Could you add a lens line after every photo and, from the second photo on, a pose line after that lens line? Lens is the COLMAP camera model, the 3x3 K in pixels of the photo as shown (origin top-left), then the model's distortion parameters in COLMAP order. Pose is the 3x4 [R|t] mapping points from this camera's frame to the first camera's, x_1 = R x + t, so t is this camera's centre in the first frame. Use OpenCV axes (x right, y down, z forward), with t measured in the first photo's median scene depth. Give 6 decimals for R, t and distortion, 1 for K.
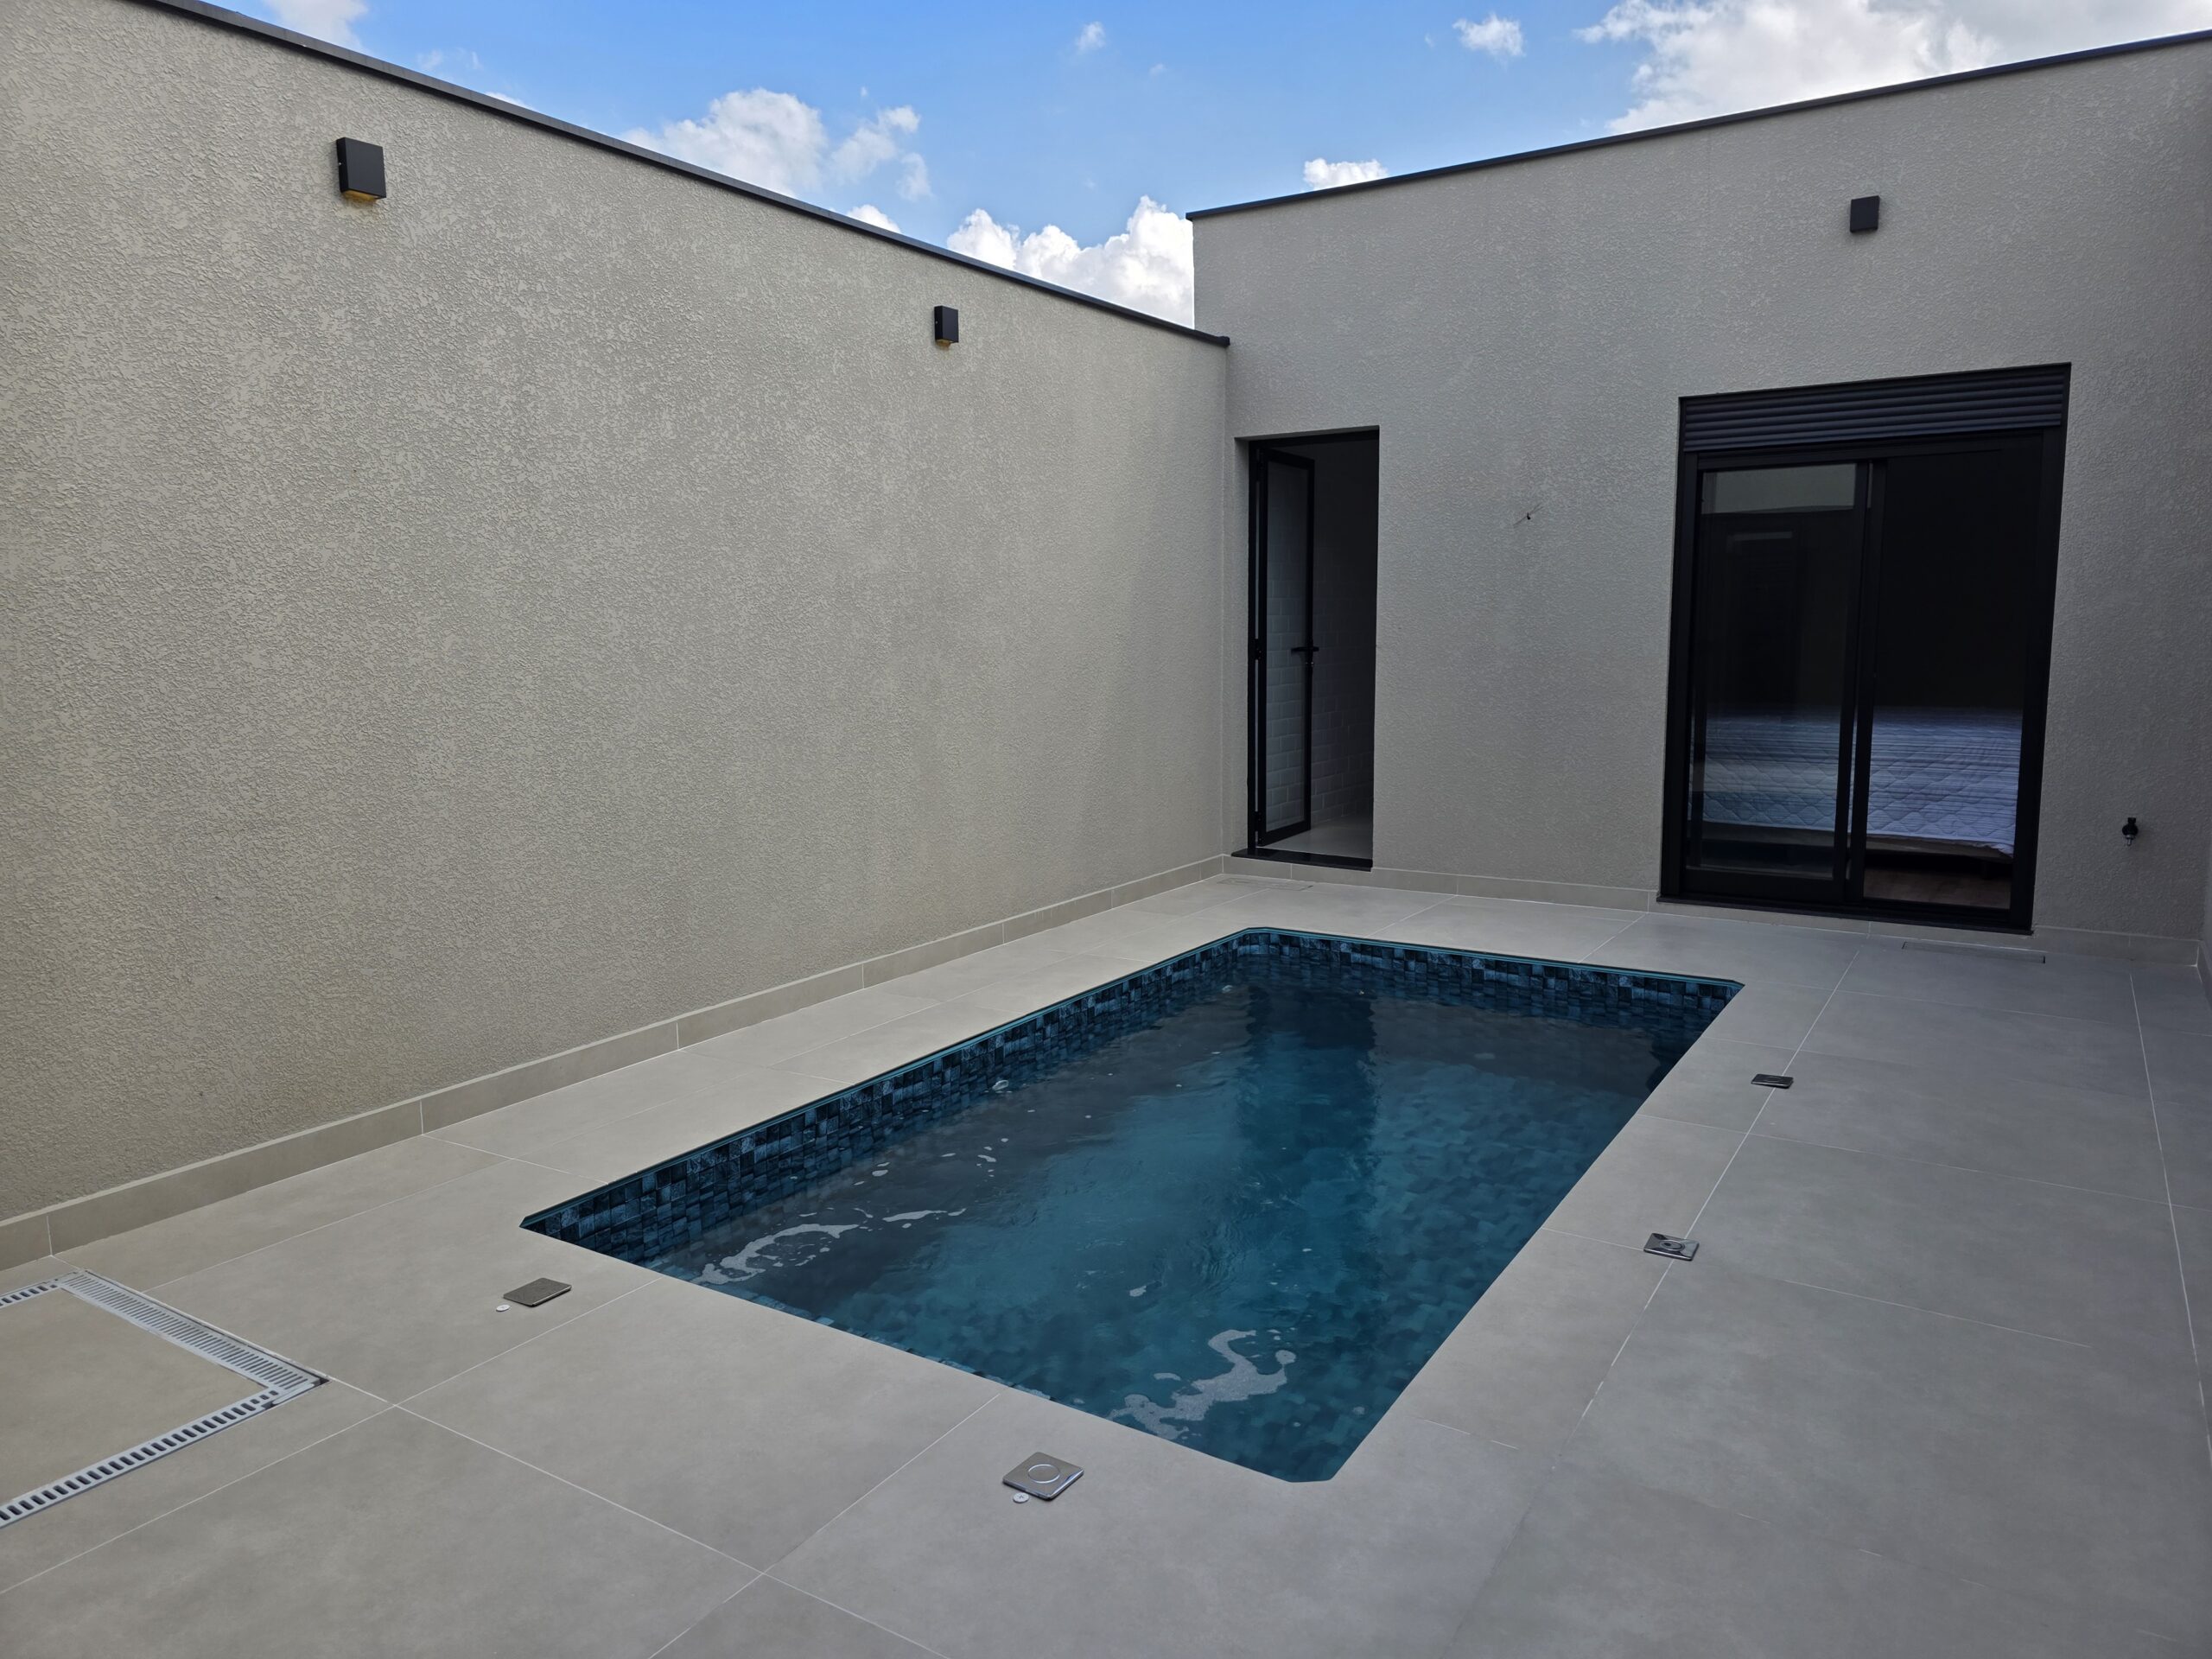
lens RADIAL K [[1471.1, 0, 1092.1], [0, 1471.1, 823.6], [0, 0, 1]] dist [0.031808, -0.006633]
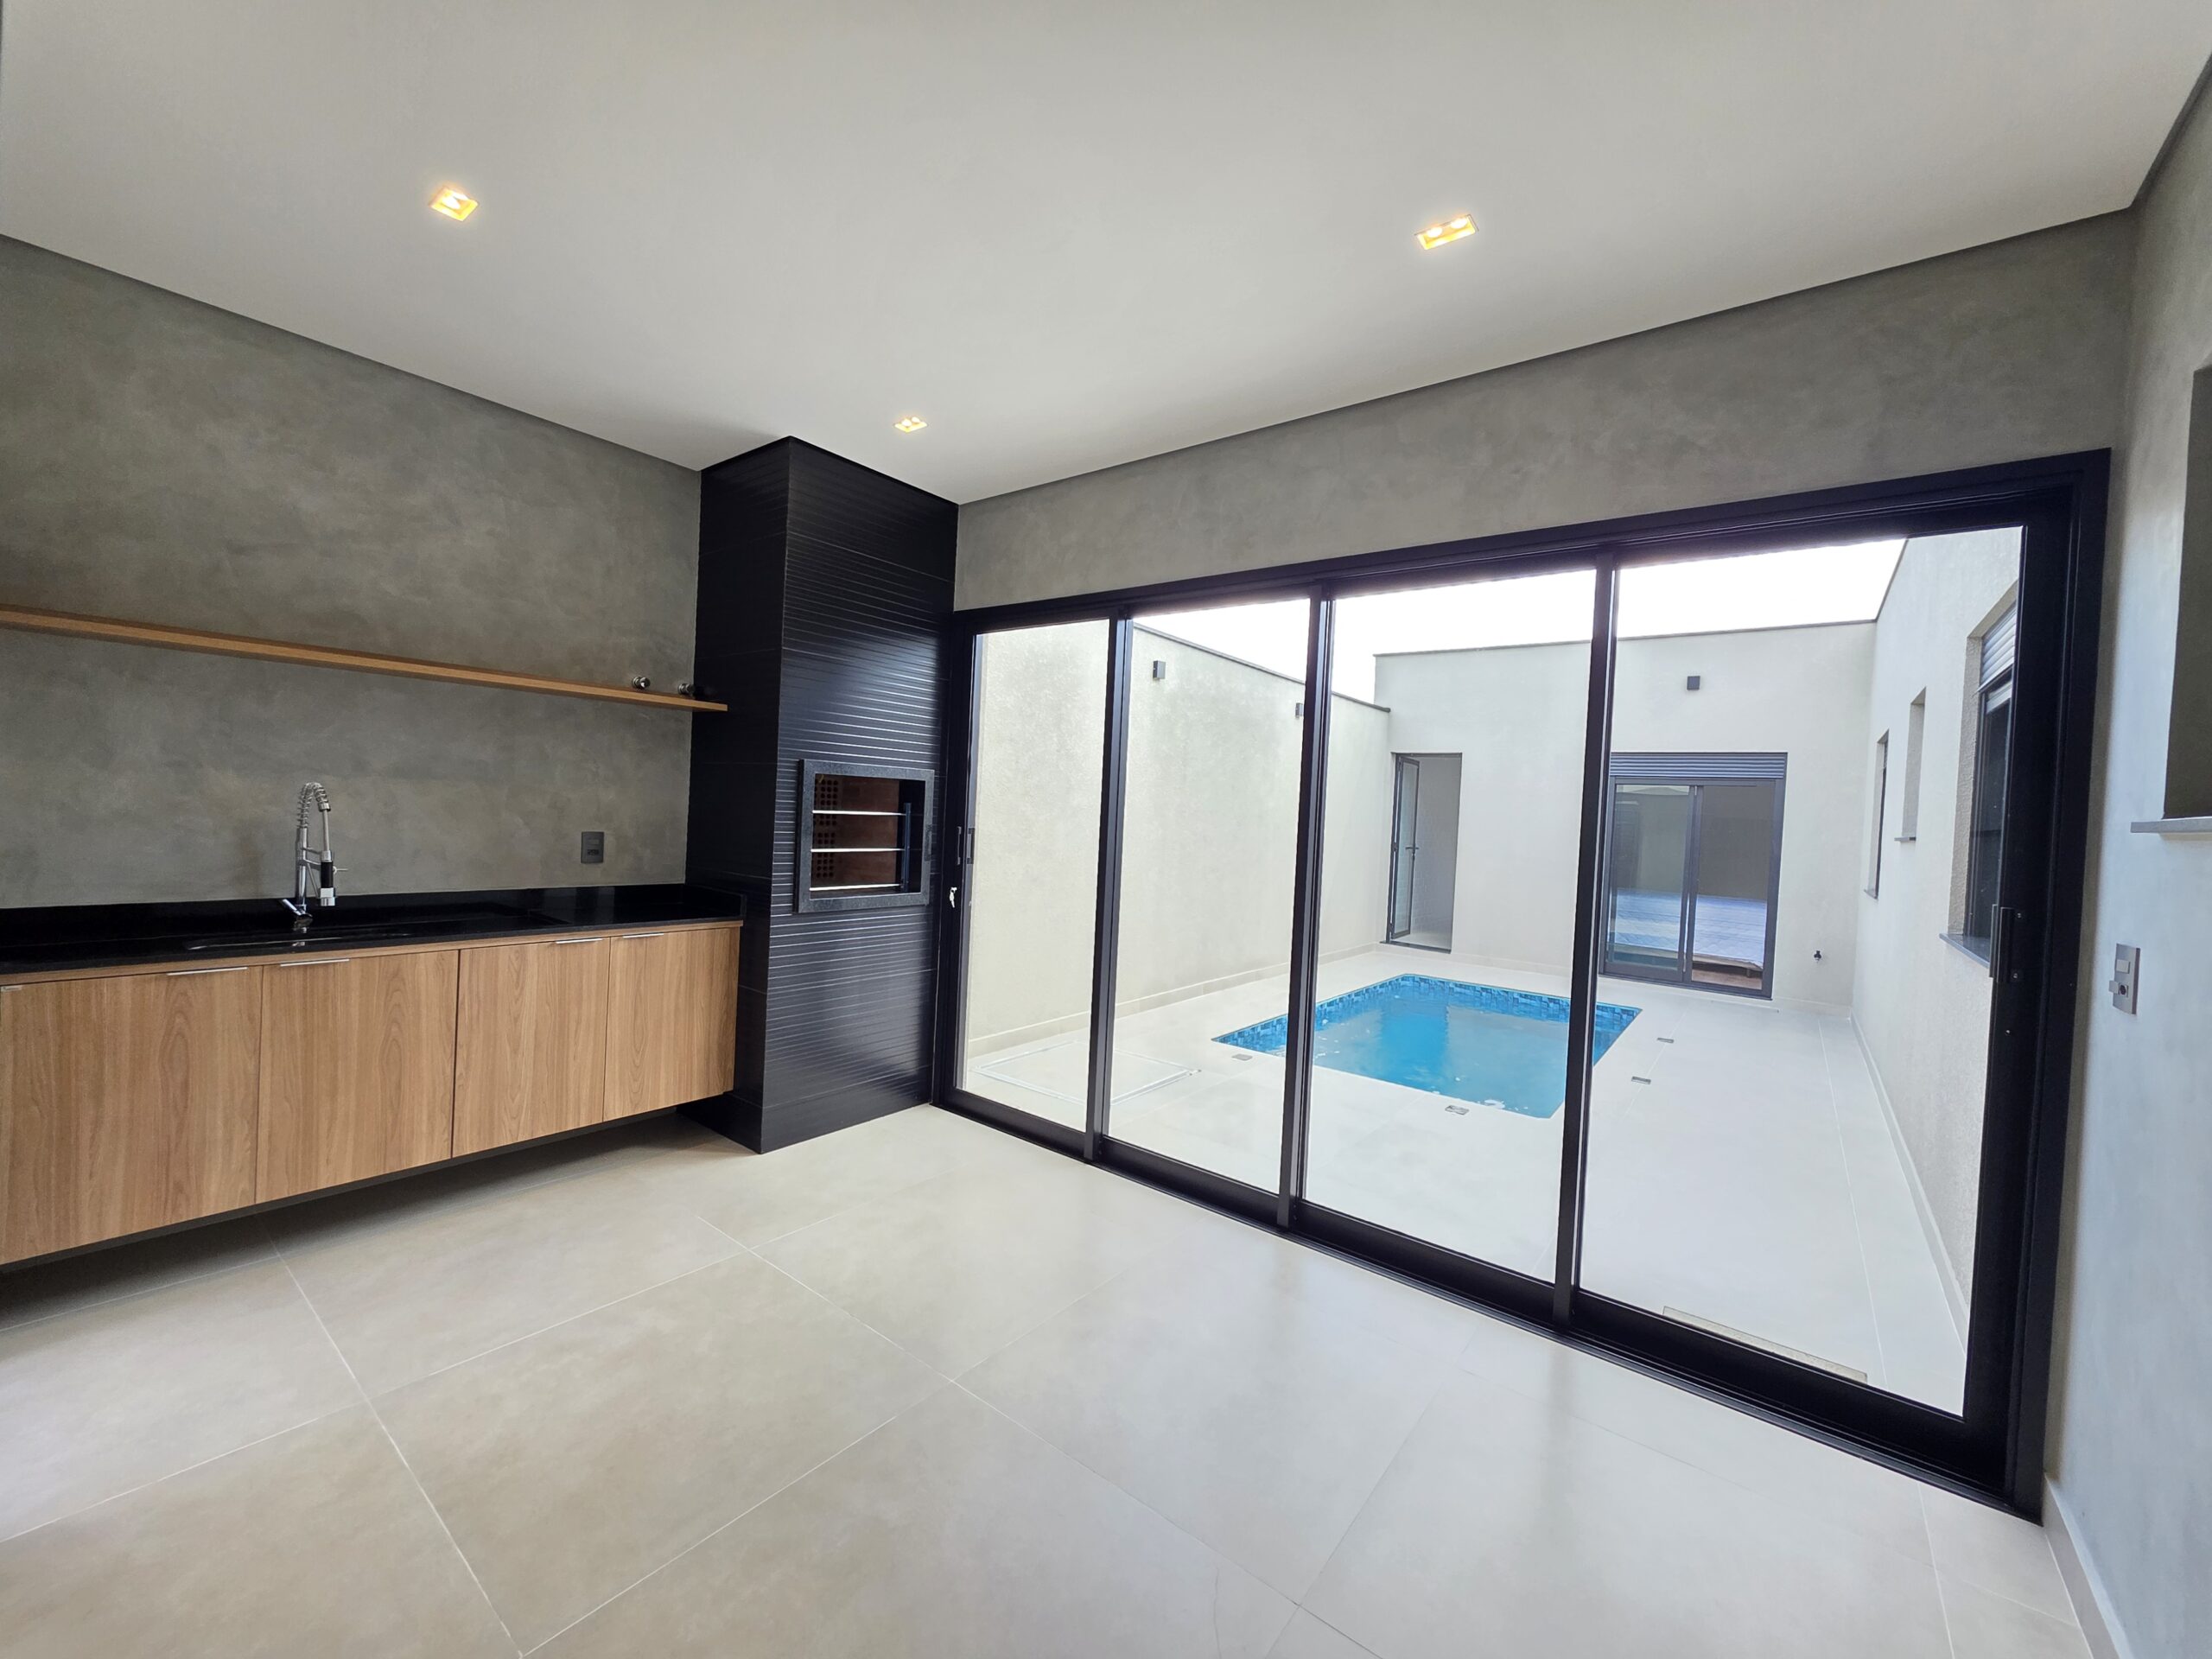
lens RADIAL K [[881.9, 0, 1111.4], [0, 881.9, 832.8], [0, 0, 1]] dist [0.008231, -0.000991]
pose [[0.994868, 0.065194, -0.077374, -0.241447], [-0.073510, 0.991208, -0.110012, 0.038991], [0.069522, 0.115135, 0.990914, -0.372105]]
